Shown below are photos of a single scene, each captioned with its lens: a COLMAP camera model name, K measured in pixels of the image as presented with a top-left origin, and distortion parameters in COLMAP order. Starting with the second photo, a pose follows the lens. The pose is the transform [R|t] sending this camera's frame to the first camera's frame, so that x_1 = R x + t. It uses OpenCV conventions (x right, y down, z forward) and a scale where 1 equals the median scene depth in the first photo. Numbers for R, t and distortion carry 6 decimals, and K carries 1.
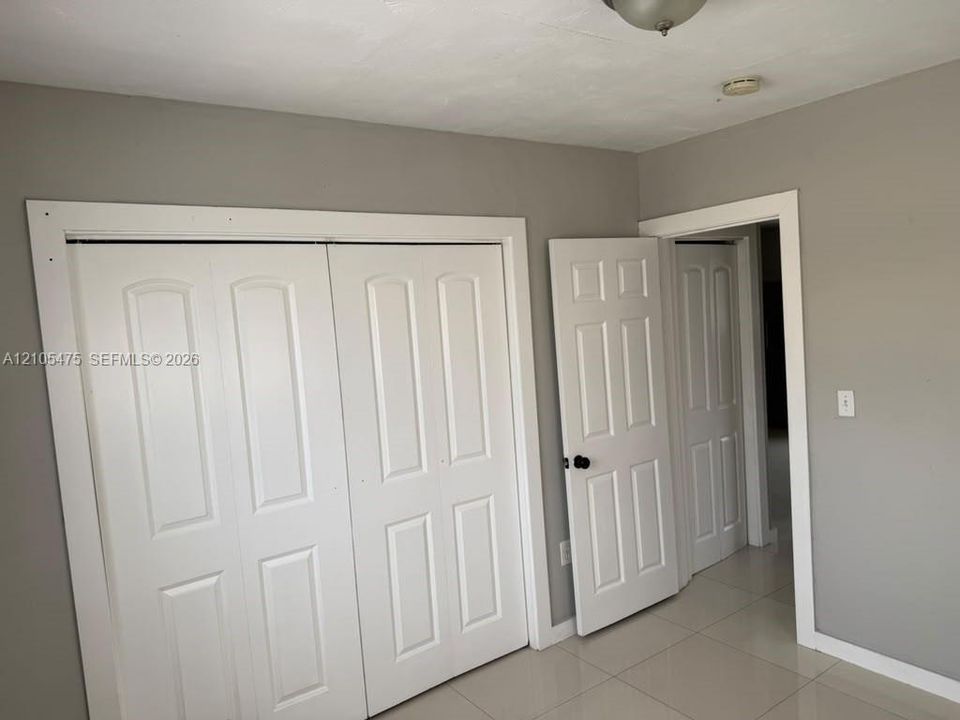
lens RADIAL K [[672.0, 0, 482.3], [0, 672.0, 361.9], [0, 0, 1]] dist [0.071761, -0.096780]
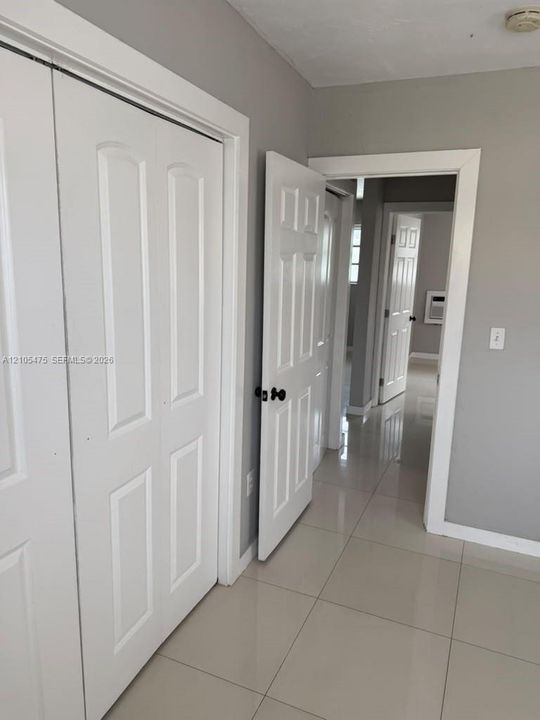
lens RADIAL K [[504.0, 0, 275.5], [0, 504.0, 361.7], [0, 0, 1]] dist [0.071761, -0.096780]
pose [[0.855181, -0.008160, 0.518265, -0.254270], [-0.051364, 0.993620, 0.100399, 0.029166], [-0.515778, -0.112480, 0.849307, 0.402852]]
